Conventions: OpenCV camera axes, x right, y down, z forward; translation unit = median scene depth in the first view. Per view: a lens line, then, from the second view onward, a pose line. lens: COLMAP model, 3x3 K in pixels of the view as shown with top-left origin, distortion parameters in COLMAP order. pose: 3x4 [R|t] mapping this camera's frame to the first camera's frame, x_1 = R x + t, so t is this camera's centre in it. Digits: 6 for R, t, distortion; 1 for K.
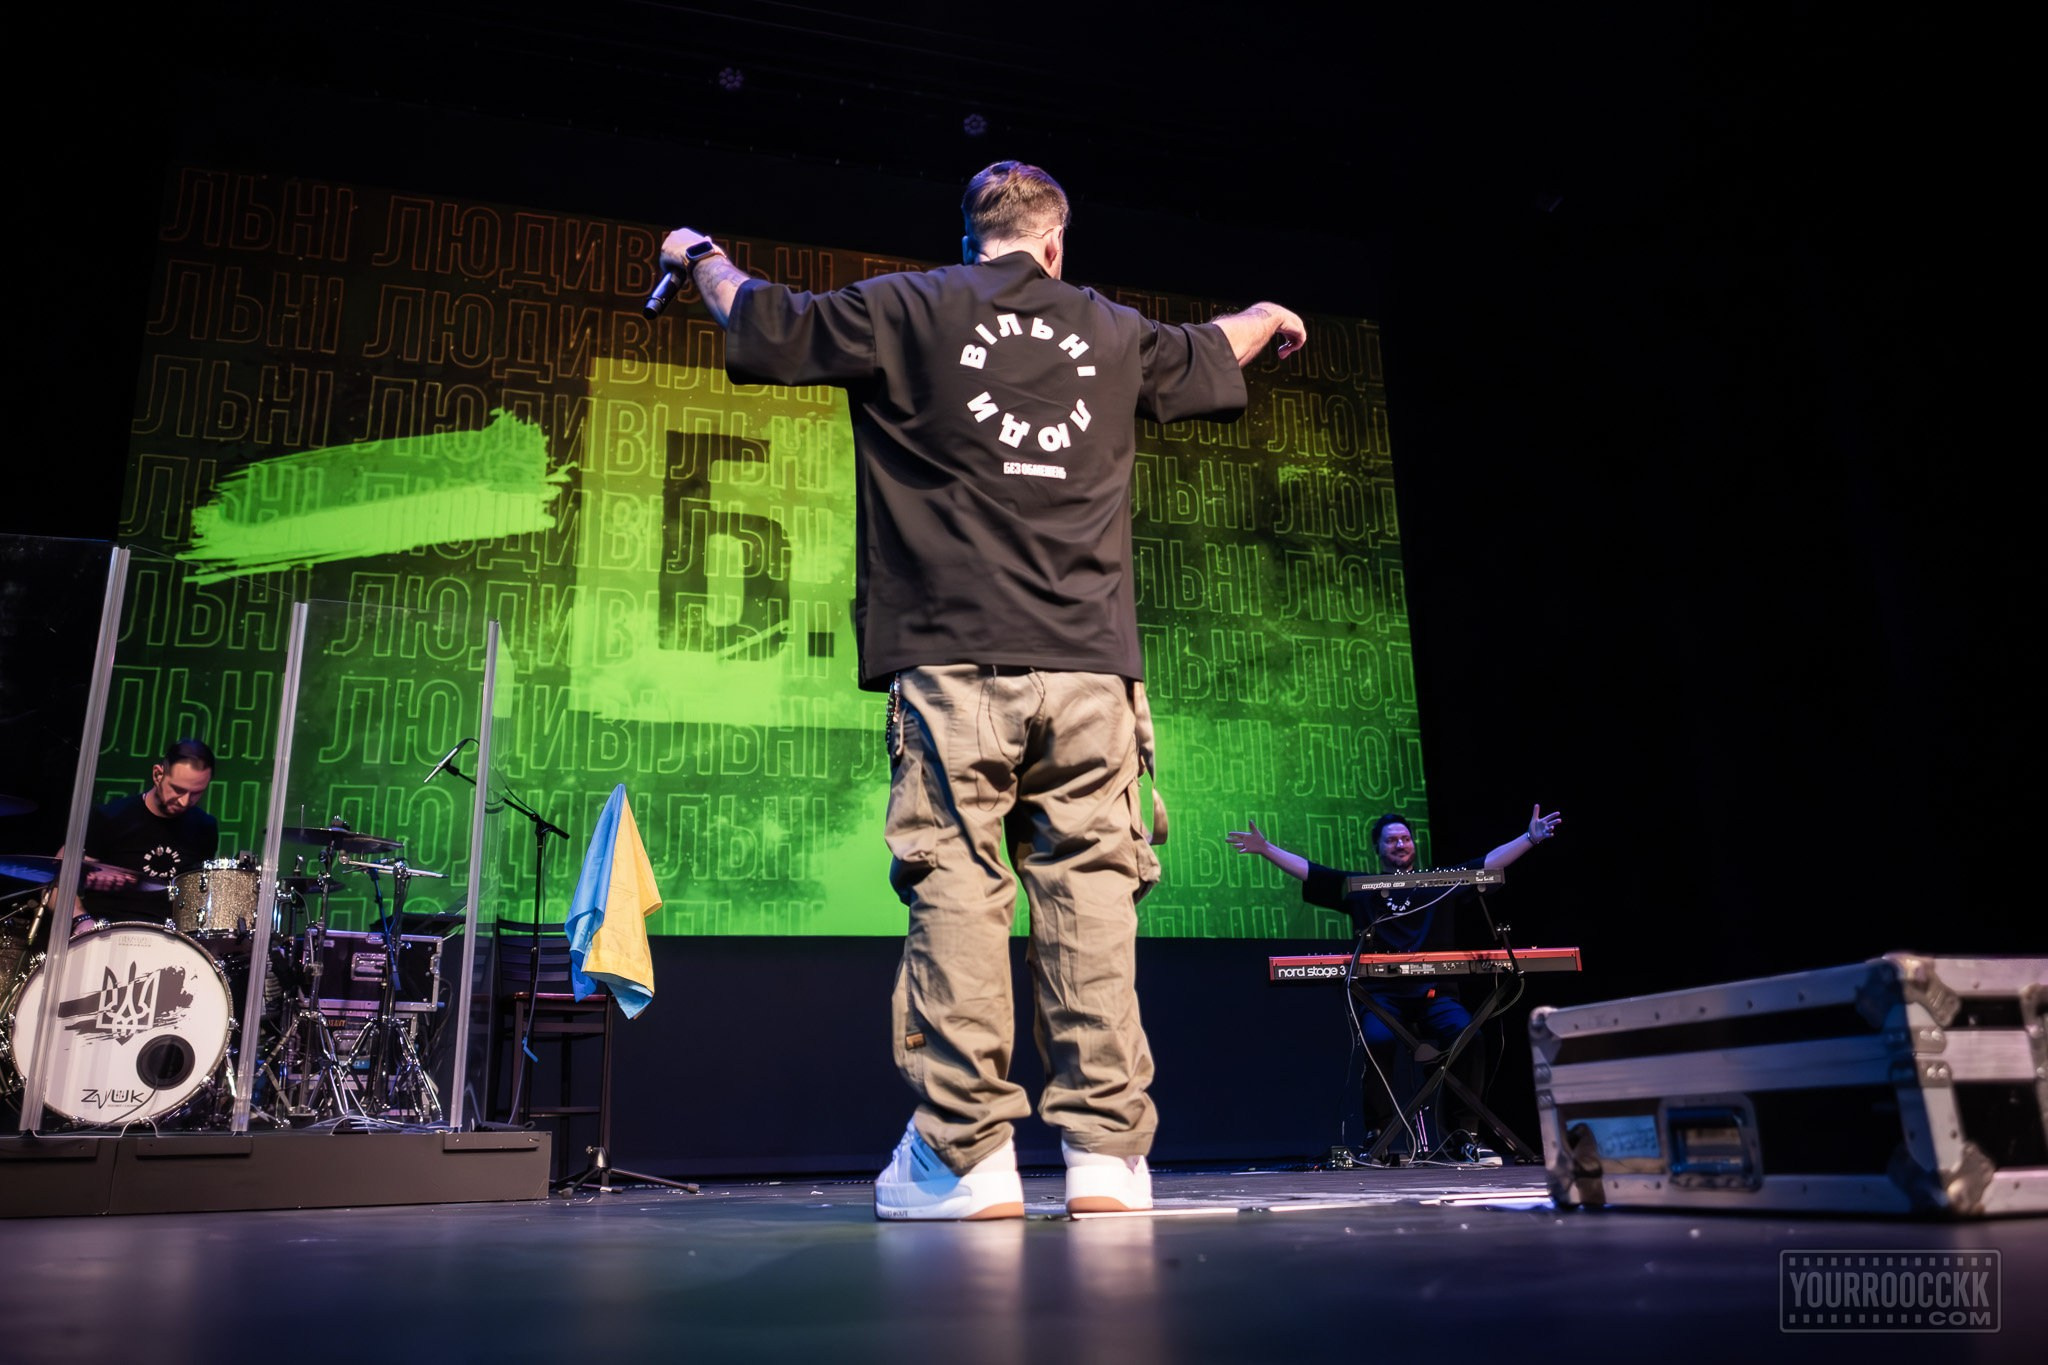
lens RADIAL K [[1643.2, 0, 1016.1], [0, 1643.2, 574.4], [0, 0, 1]] dist [-0.016582, 0.008800]
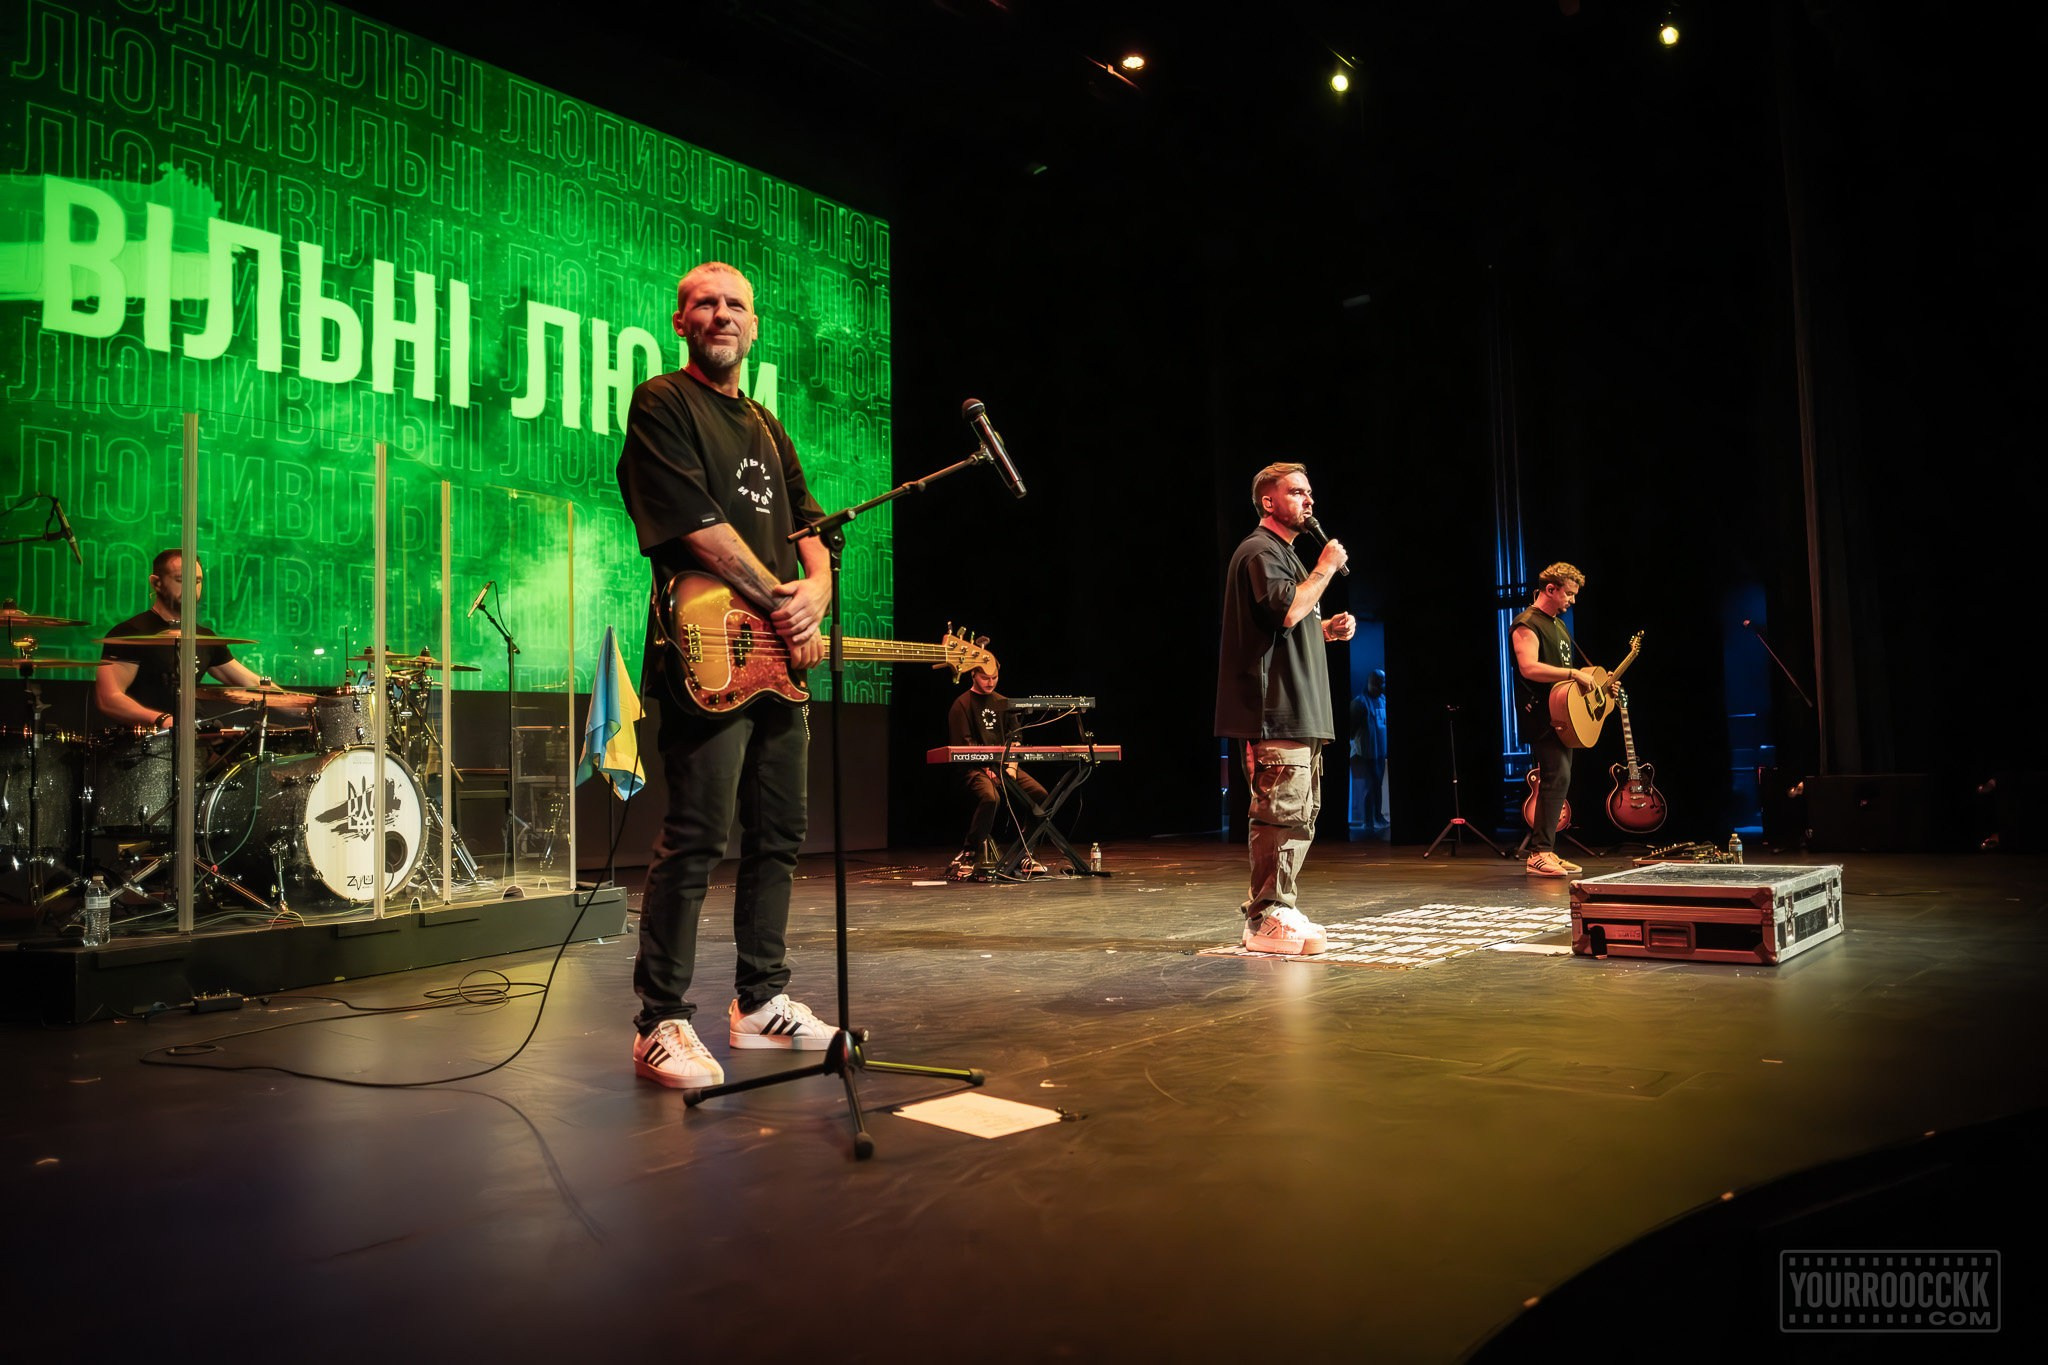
lens RADIAL K [[1459.4, 0, 1036.5], [0, 1459.4, 664.1], [0, 0, 1]] dist [-0.011278, 0.007738]
pose [[0.836778, 0.050177, 0.545238, -0.717114], [-0.181798, 0.964762, 0.190221, -0.151028], [-0.516480, -0.258296, 0.816414, -0.153496]]
